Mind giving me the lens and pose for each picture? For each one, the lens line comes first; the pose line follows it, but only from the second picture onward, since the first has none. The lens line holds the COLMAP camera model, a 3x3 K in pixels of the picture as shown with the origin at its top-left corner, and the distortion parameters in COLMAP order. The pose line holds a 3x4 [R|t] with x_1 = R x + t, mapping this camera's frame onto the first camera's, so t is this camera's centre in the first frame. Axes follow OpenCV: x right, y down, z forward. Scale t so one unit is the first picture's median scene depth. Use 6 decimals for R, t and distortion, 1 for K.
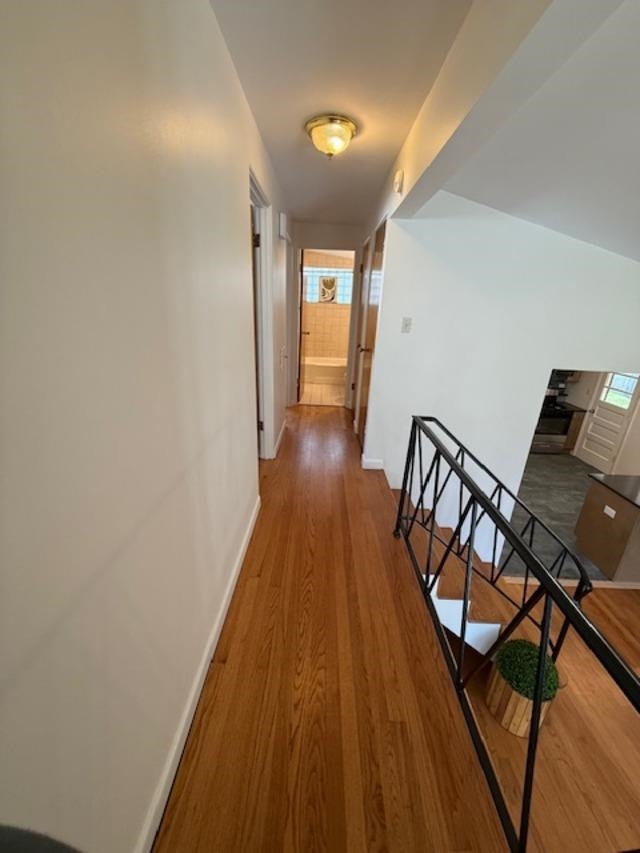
lens RADIAL K [[339.4, 0, 320.0], [0, 339.4, 426.5], [0, 0, 1]] dist [0.001210, -0.000369]
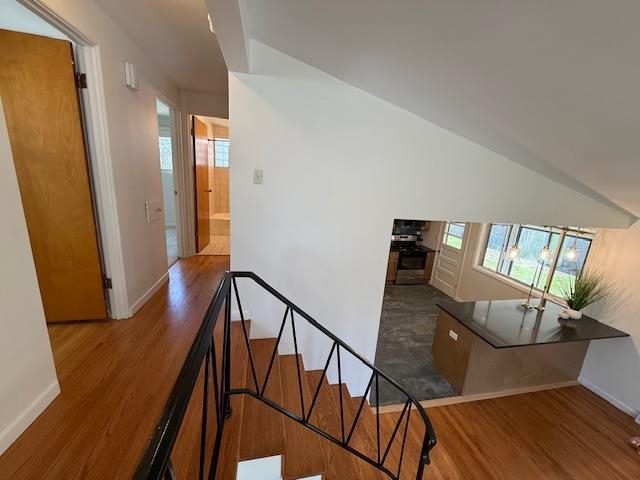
lens RADIAL K [[254.7, 0, 320.0], [0, 254.7, 240.0], [0, 0, 1]] dist [0.001210, -0.000369]
pose [[0.975556, -0.027509, 0.218021, 0.116595], [0.050581, 0.993604, -0.100957, -0.010521], [-0.213849, 0.109517, 0.970708, 0.106813]]
